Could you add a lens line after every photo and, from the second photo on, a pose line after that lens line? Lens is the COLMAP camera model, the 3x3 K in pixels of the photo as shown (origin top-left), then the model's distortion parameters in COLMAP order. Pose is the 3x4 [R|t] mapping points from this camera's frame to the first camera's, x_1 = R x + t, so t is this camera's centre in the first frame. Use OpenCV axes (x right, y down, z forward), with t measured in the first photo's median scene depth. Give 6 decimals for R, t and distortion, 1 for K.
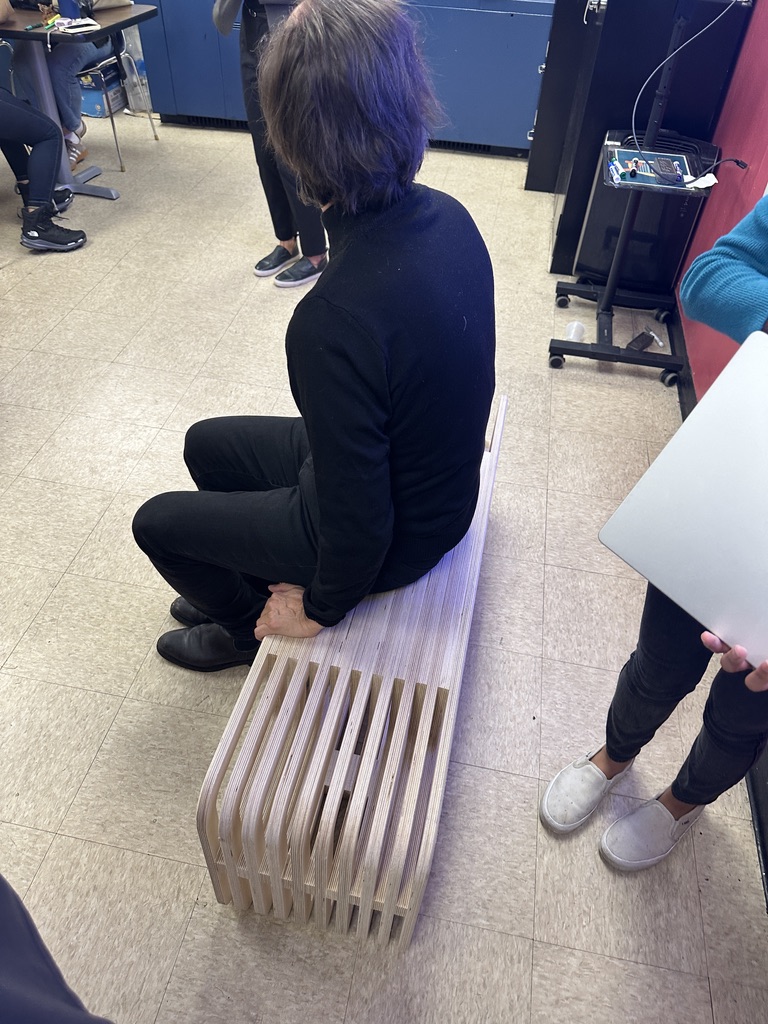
lens RADIAL K [[726.1, 0, 382.6], [0, 726.1, 514.9], [0, 0, 1]] dist [0.002334, -0.017033]
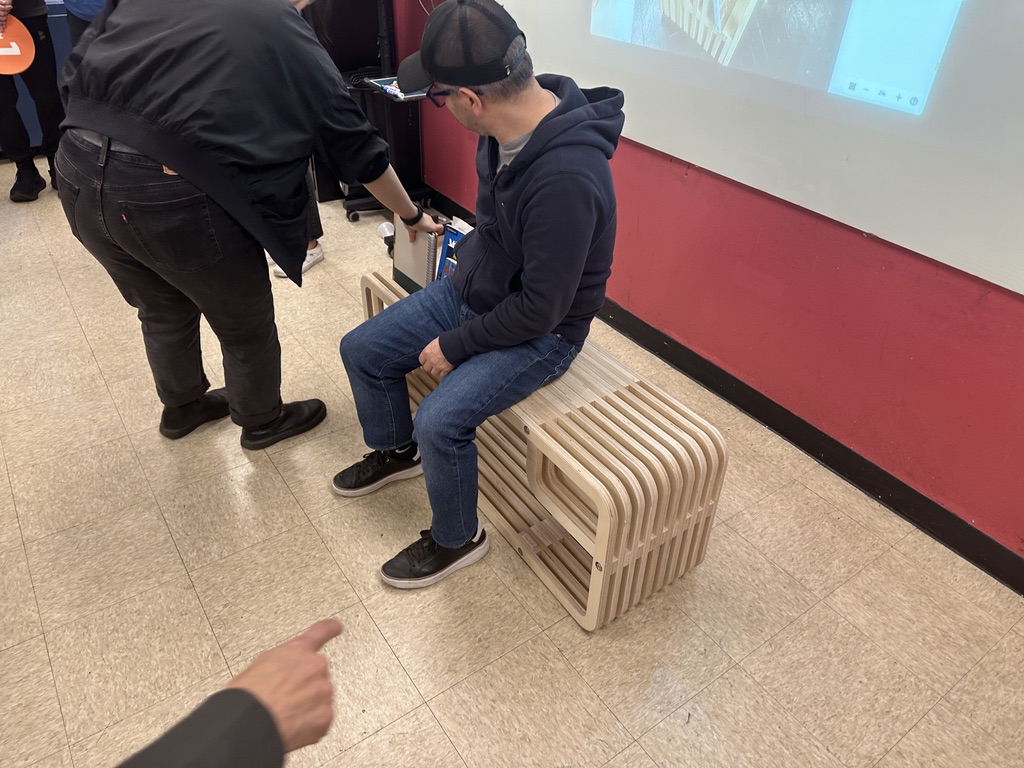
lens RADIAL K [[719.3, 0, 519.0], [0, 719.3, 380.1], [0, 0, 1]] dist [0.009949, -0.022718]
pose [[0.689742, -0.426306, 0.585251, -0.771299], [0.497994, 0.866066, 0.043950, 0.047531], [-0.525602, 0.261137, 0.809660, -0.062025]]
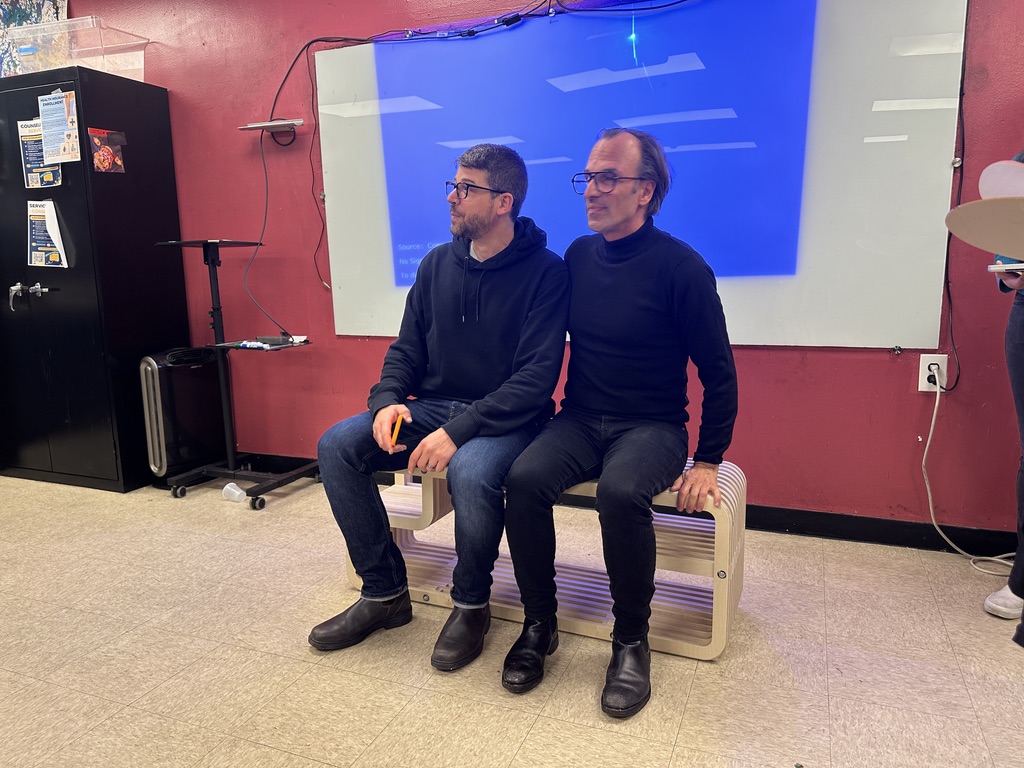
lens RADIAL K [[725.5, 0, 510.0], [0, 725.5, 389.3], [0, 0, 1]] dist [0.000697, -0.009606]
pose [[0.192558, -0.207997, 0.958988, -1.433213], [0.704576, 0.709520, 0.012416, -0.132984], [-0.683004, 0.673289, 0.283173, 0.491928]]
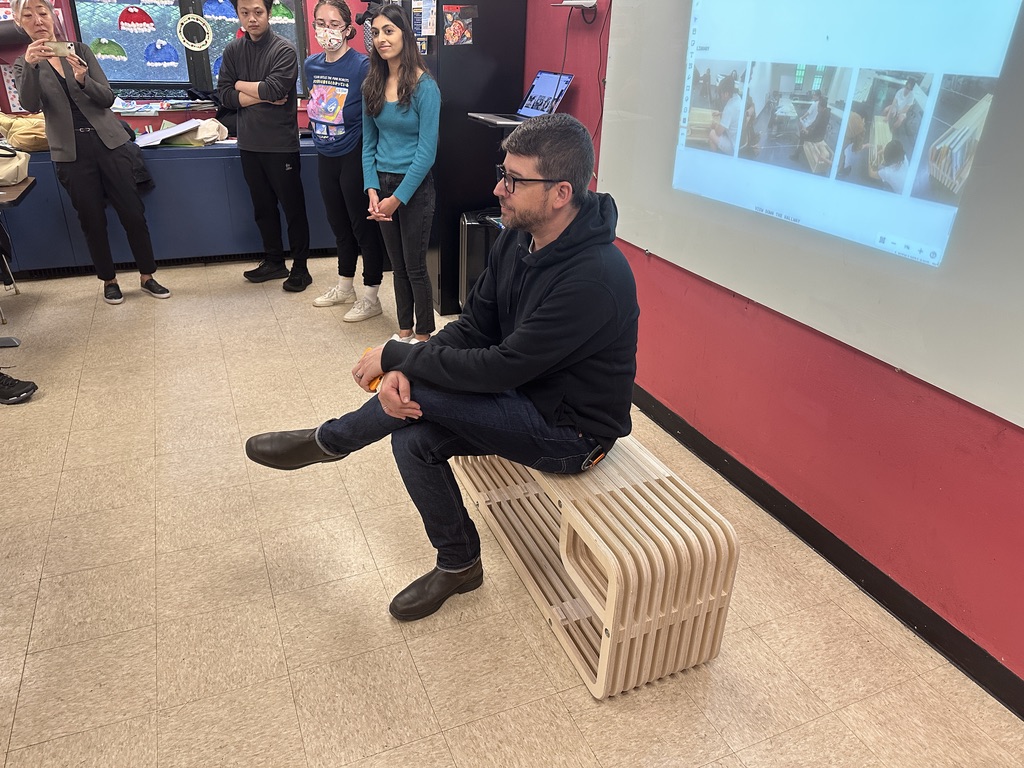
lens RADIAL K [[726.8, 0, 509.5], [0, 726.8, 377.0], [0, 0, 1]] dist [-0.001939, -0.012087]
pose [[0.826327, -0.246971, 0.506152, -0.823855], [0.390285, 0.899044, -0.198489, 0.187462], [-0.406031, 0.361560, 0.839293, -0.291619]]
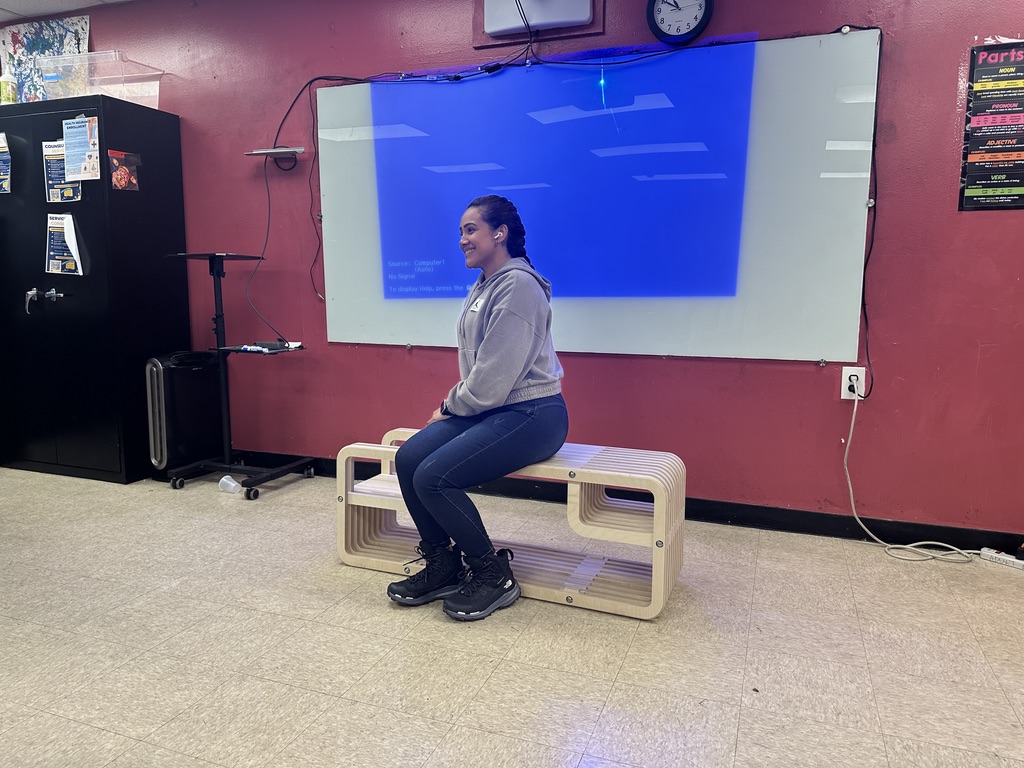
lens RADIAL K [[723.7, 0, 509.3], [0, 723.7, 379.0], [0, 0, 1]] dist [0.007803, -0.021313]
pose [[0.169004, -0.165257, 0.971662, -1.661743], [0.690826, 0.723015, 0.002810, -0.093648], [-0.702991, 0.670775, 0.236356, 0.451504]]
